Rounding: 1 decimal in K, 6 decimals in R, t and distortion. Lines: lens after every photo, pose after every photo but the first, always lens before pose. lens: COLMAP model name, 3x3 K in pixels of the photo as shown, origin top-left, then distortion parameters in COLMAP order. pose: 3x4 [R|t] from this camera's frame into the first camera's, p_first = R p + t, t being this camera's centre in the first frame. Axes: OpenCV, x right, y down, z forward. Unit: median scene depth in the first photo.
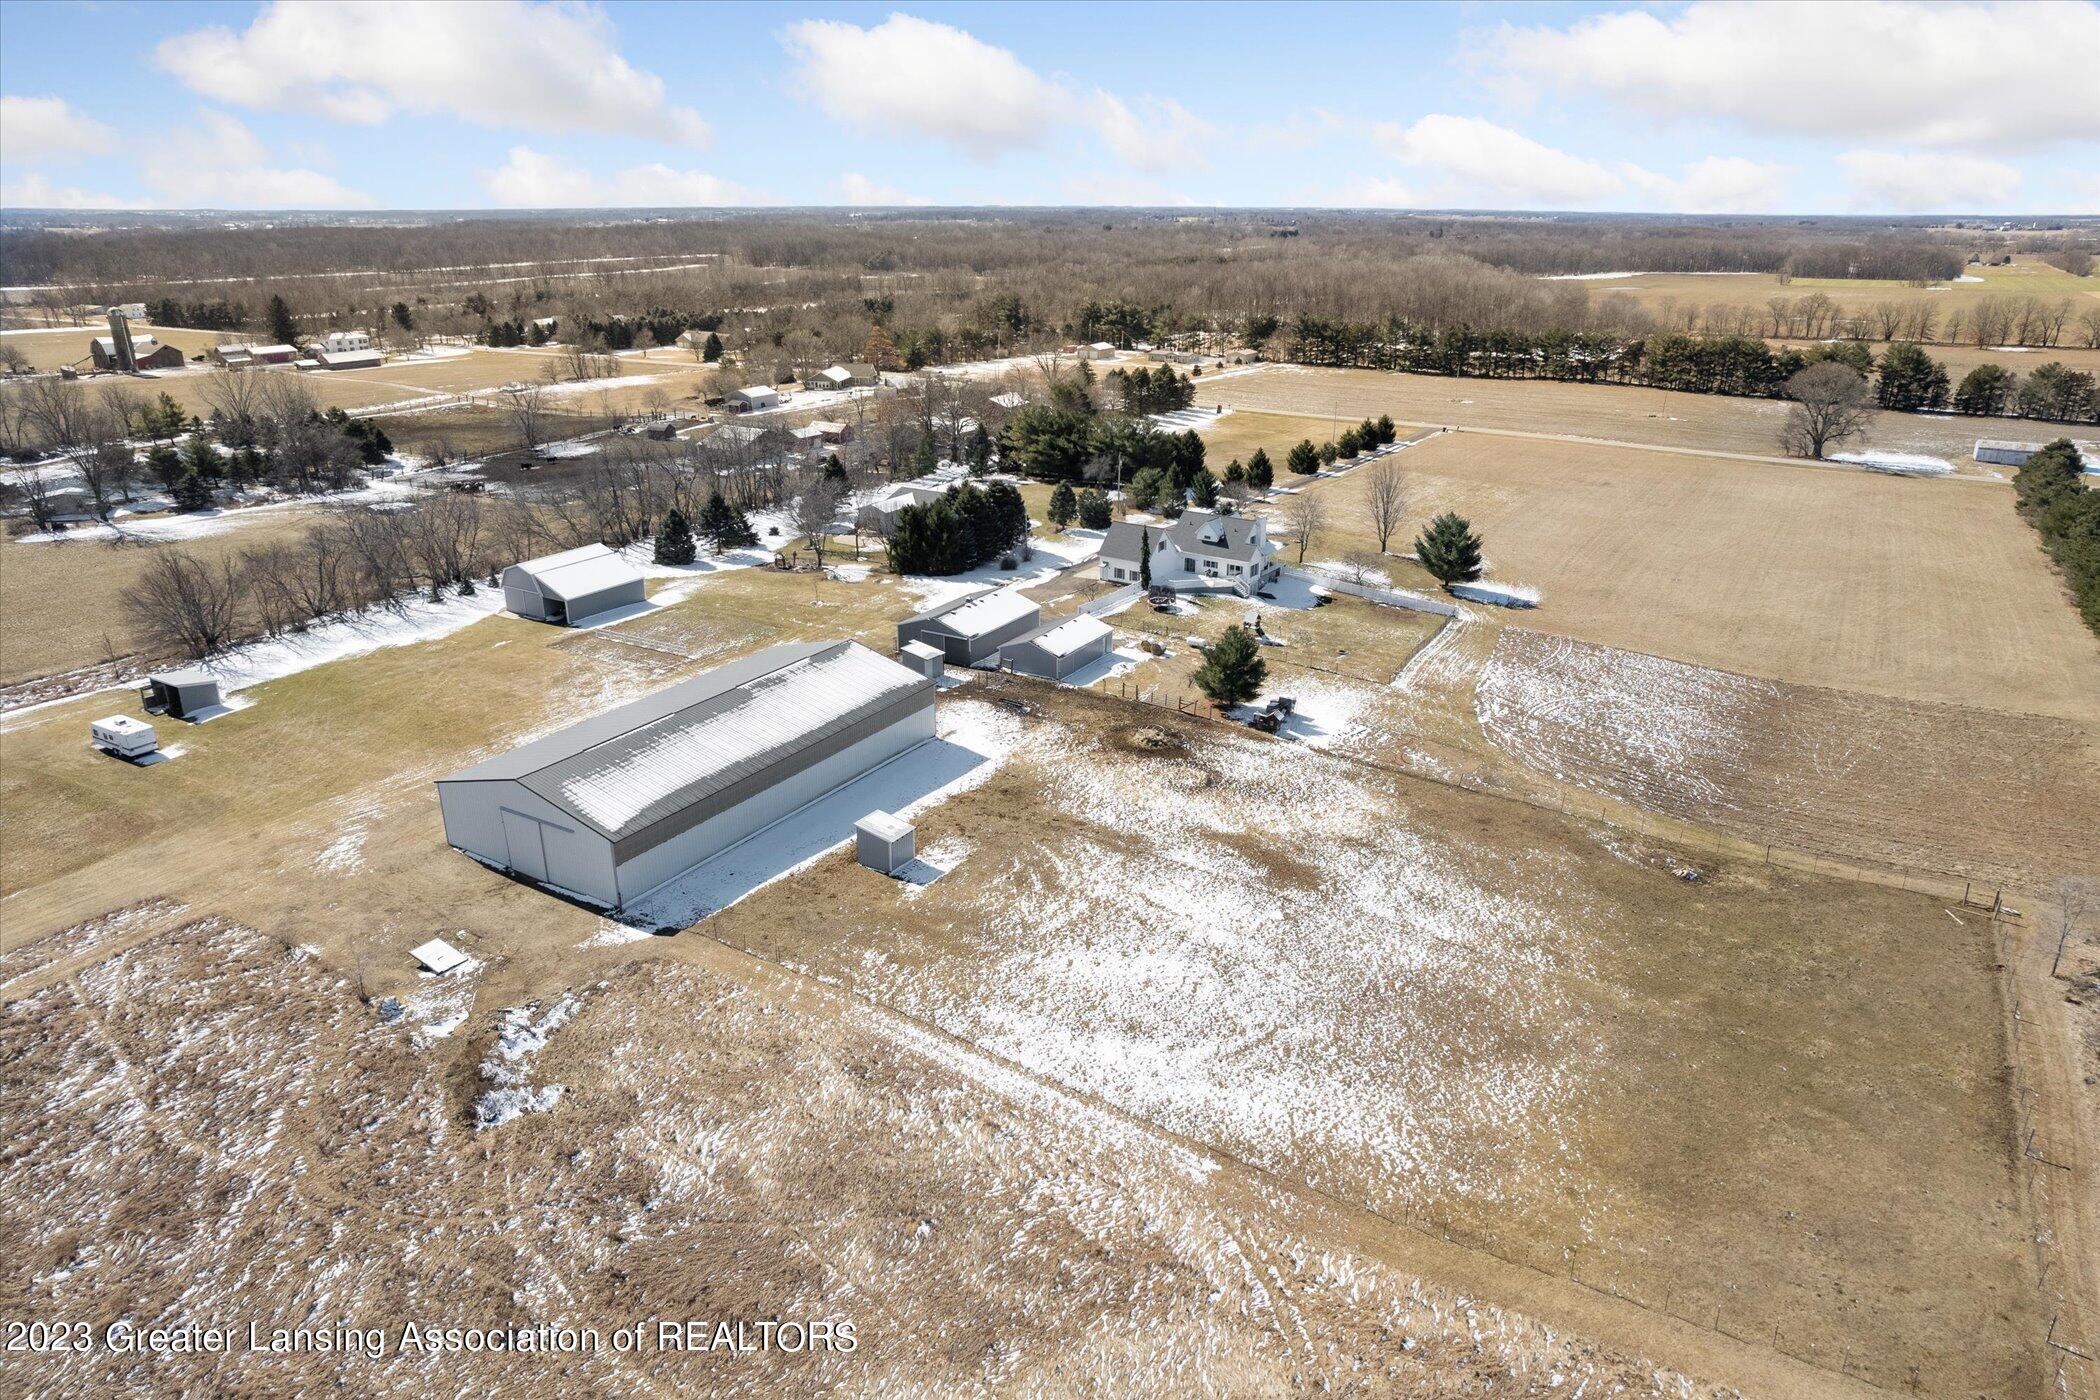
lens RADIAL K [[1325.8, 0, 1050.0], [0, 1325.8, 700.0], [0, 0, 1]] dist [-0.091812, 0.085969]
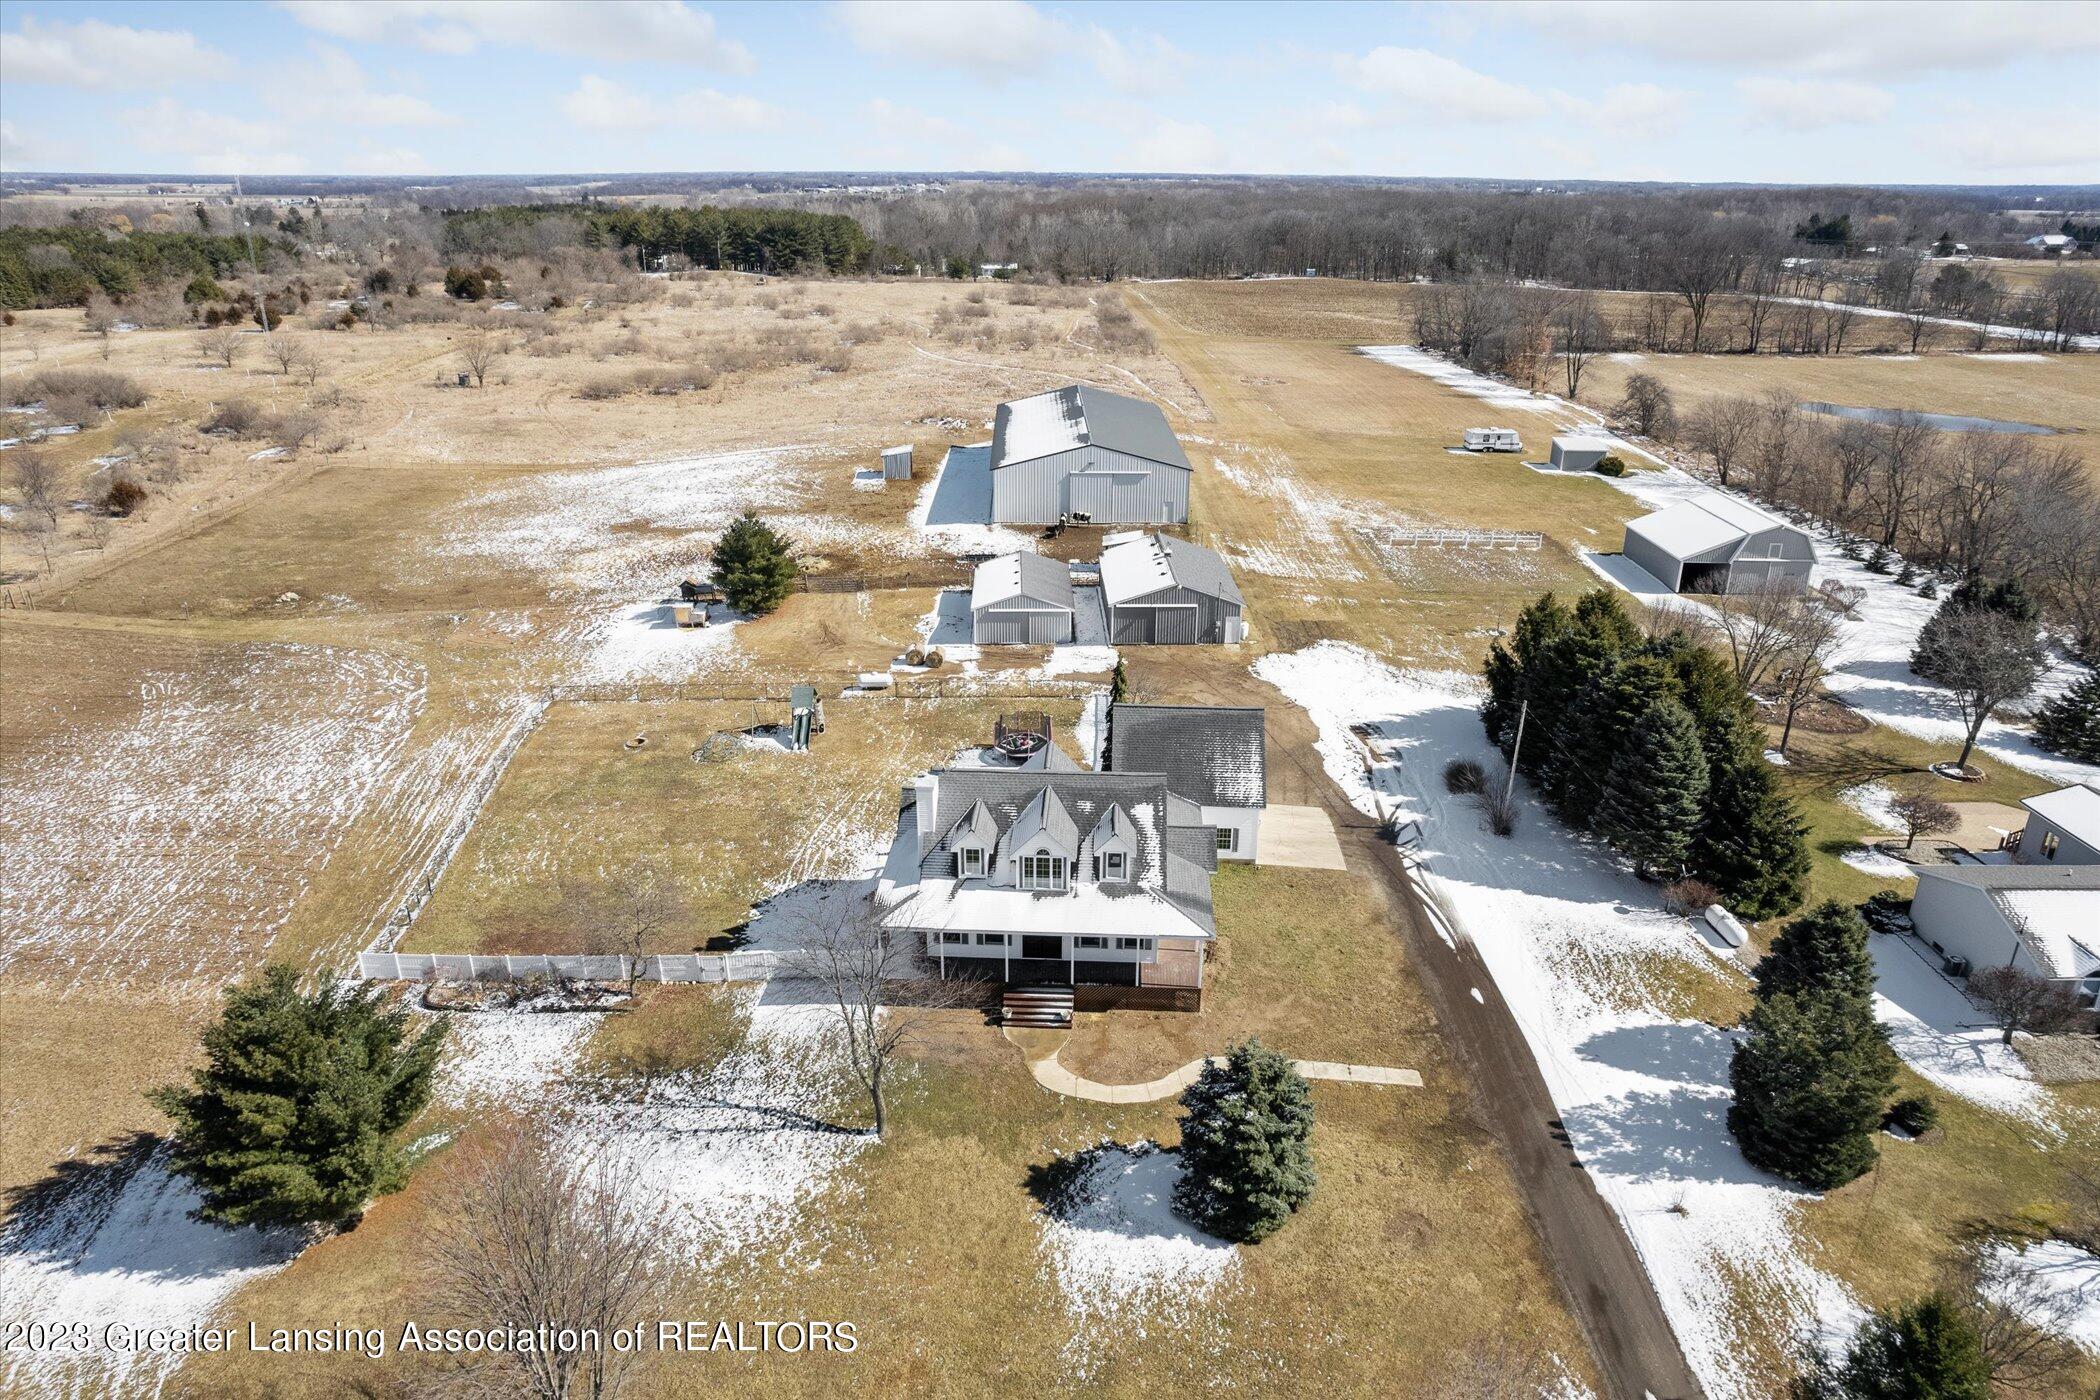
lens RADIAL K [[1325.8, 0, 1050.0], [0, 1325.8, 700.0], [0, 0, 1]] dist [-0.091812, 0.085969]
pose [[-0.843218, 0.195823, -0.500637, 0.217275], [-0.197181, 0.753715, 0.626924, -0.270715], [0.500104, 0.627349, -0.596933, 0.875323]]
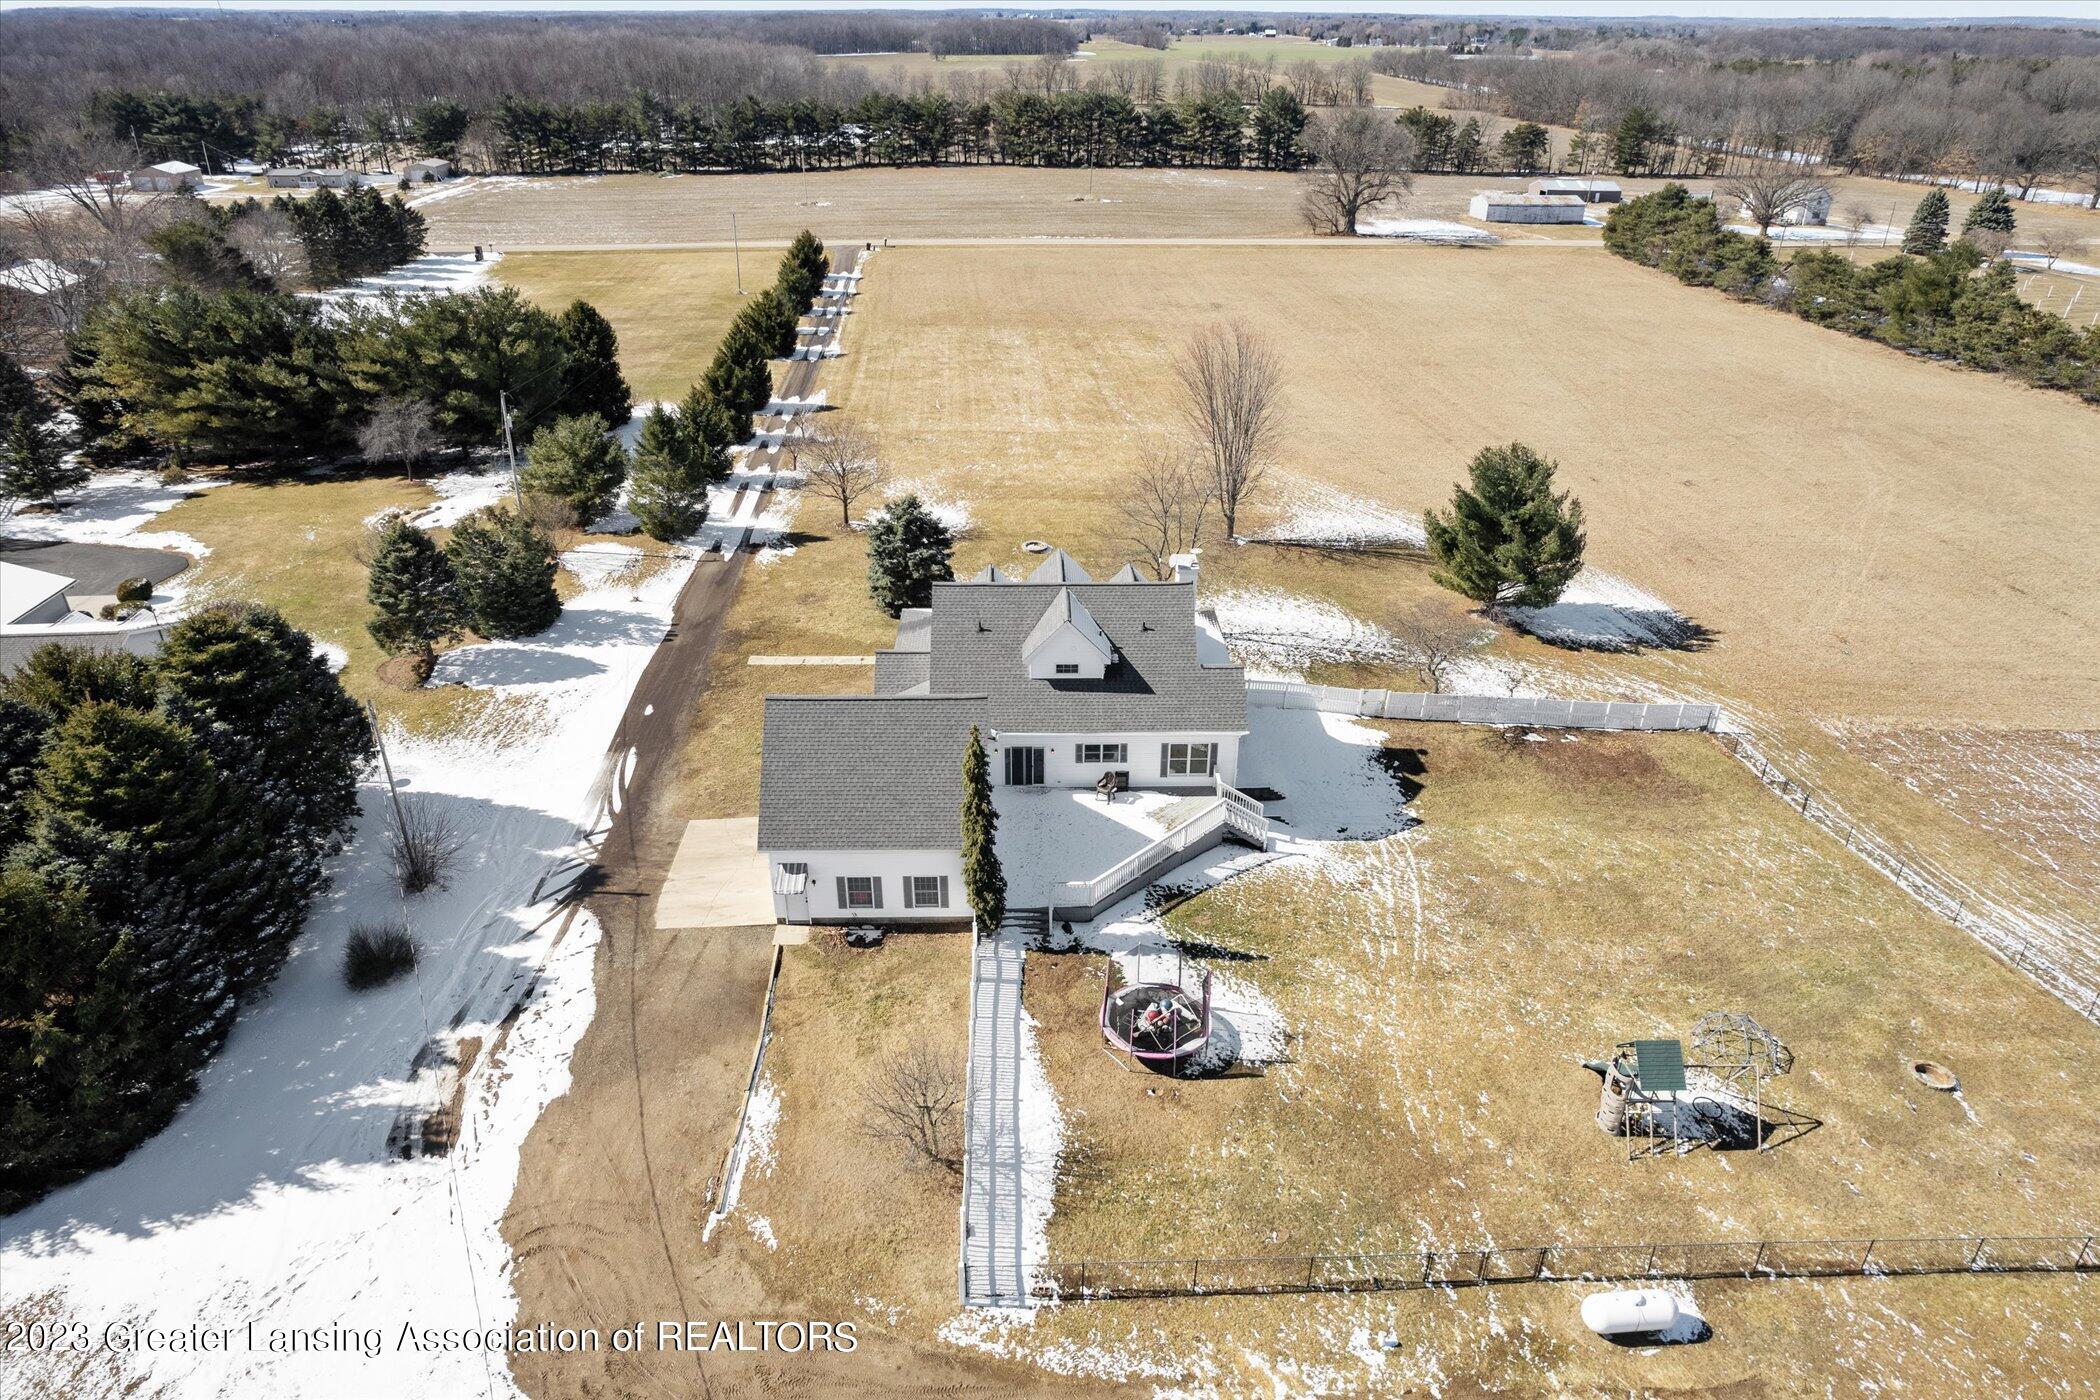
lens RADIAL K [[1325.8, 0, 1050.0], [0, 1325.8, 700.0], [0, 0, 1]] dist [-0.091812, 0.085969]
pose [[0.804564, -0.275053, 0.526329, -0.033934], [0.205245, 0.960450, 0.188176, -0.126550], [-0.557271, -0.043373, 0.829197, 0.543655]]
